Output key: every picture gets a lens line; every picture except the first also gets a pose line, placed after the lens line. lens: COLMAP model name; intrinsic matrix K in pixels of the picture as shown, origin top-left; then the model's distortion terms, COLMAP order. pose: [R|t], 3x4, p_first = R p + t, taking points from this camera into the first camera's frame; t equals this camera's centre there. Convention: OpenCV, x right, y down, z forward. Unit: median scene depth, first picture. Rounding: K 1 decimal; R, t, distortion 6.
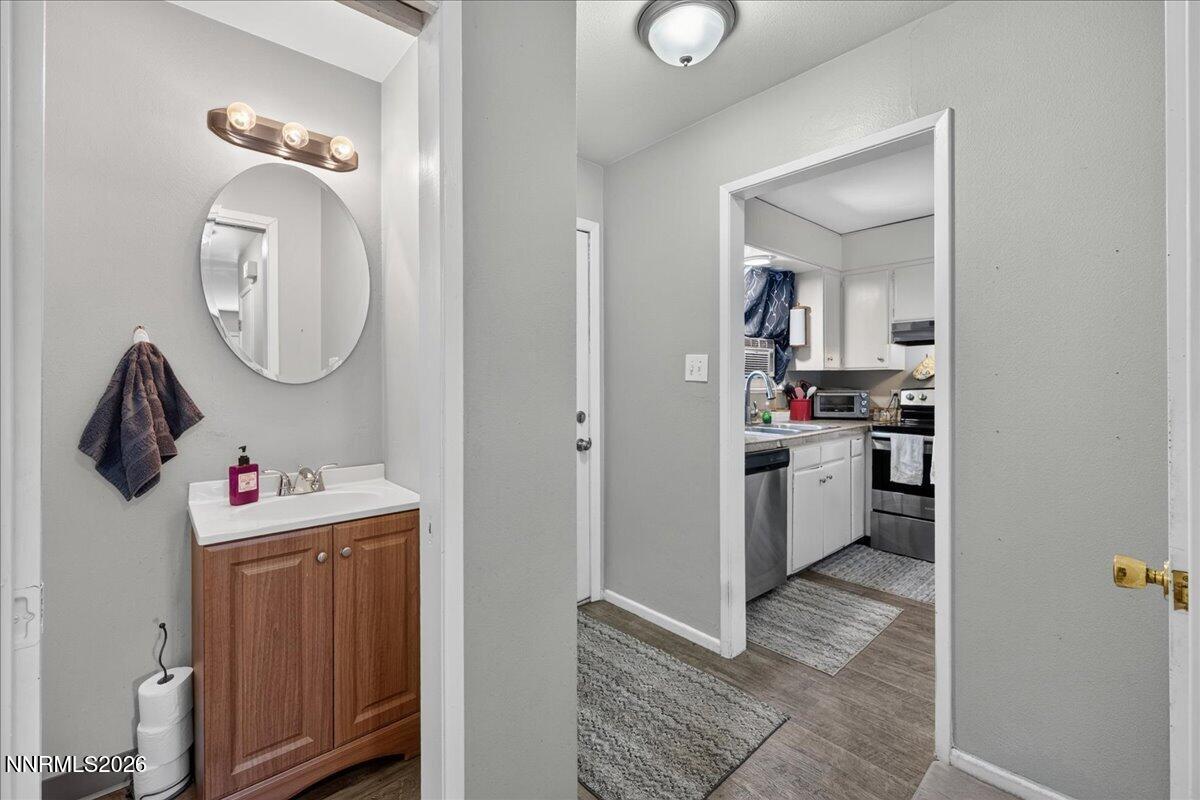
lens RADIAL K [[526.1, 0, 573.2], [0, 526.1, 381.2], [0, 0, 1]] dist [-0.000471, -0.000178]
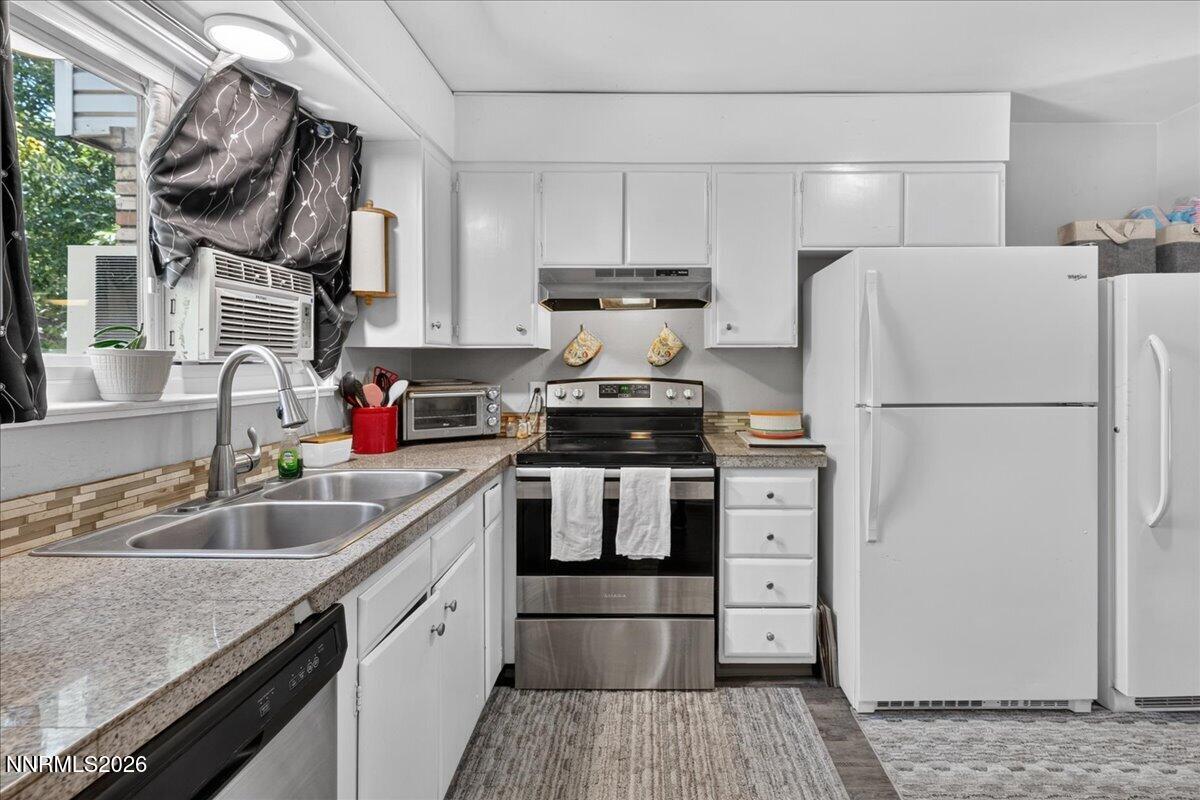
lens RADIAL K [[549.2, 0, 654.0], [0, 549.2, 365.7], [0, 0, 1]] dist [-0.012098, 0.000142]
pose [[0.630828, -0.005051, 0.775906, 0.216665], [0.000768, 0.999982, 0.005885, -0.006582], [-0.775922, -0.003117, 0.630821, 0.514741]]
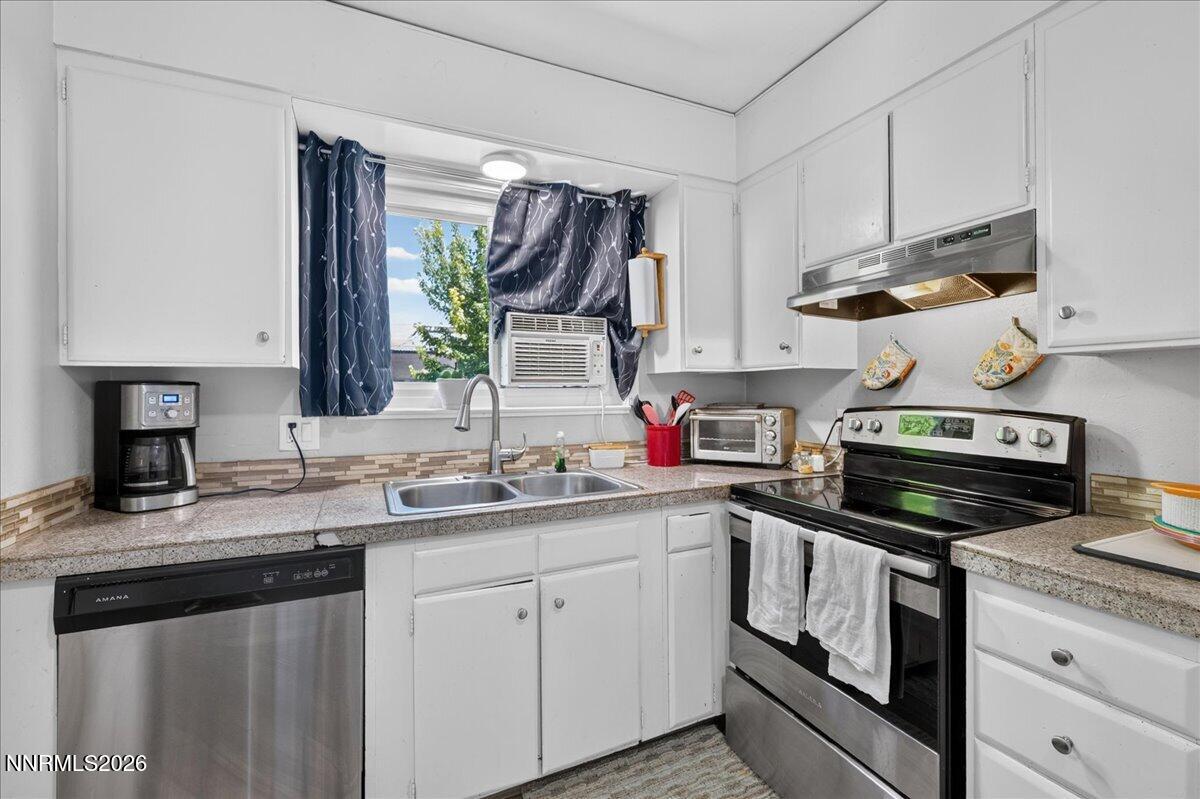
lens RADIAL K [[533.0, 0, 624.2], [0, 533.0, 390.8], [0, 0, 1]] dist [-0.001235, -0.000070]
pose [[0.969535, -0.003755, -0.244922, 0.555086], [0.003361, 0.999992, -0.002024, -0.001138], [0.244928, 0.001139, 0.969541, 0.475375]]
